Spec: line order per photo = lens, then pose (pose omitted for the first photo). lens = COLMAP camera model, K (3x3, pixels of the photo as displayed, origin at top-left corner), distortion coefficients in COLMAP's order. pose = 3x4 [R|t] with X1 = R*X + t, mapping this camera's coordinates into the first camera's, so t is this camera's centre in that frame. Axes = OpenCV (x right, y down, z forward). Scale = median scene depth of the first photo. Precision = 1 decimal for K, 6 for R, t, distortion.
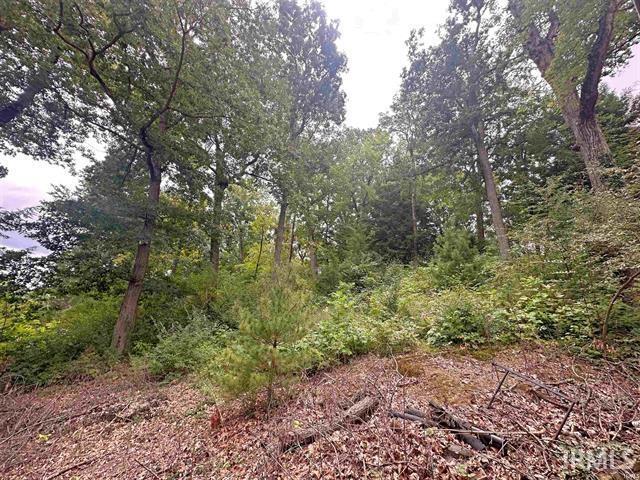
lens RADIAL K [[253.4, 0, 319.1], [0, 253.4, 237.5], [0, 0, 1]] dist [-0.001745, -0.000657]
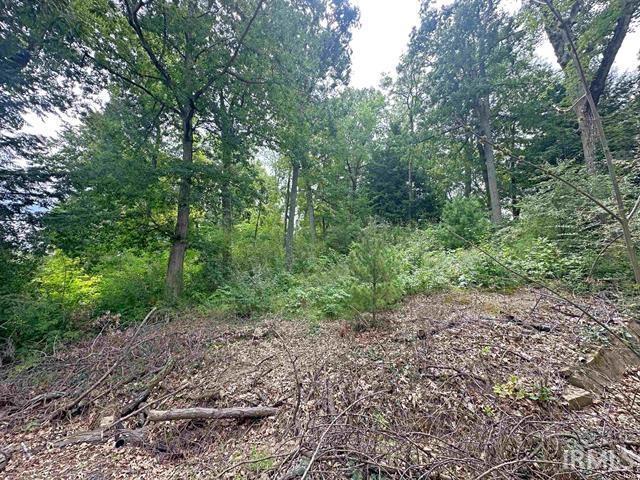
lens RADIAL K [[253.4, 0, 319.1], [0, 253.4, 237.5], [0, 0, 1]] dist [-0.001745, -0.000657]
pose [[0.995885, 0.011612, 0.089878, -0.188371], [-0.025056, 0.988378, 0.149936, -0.006885], [-0.087092, -0.151571, 0.984602, -0.090831]]
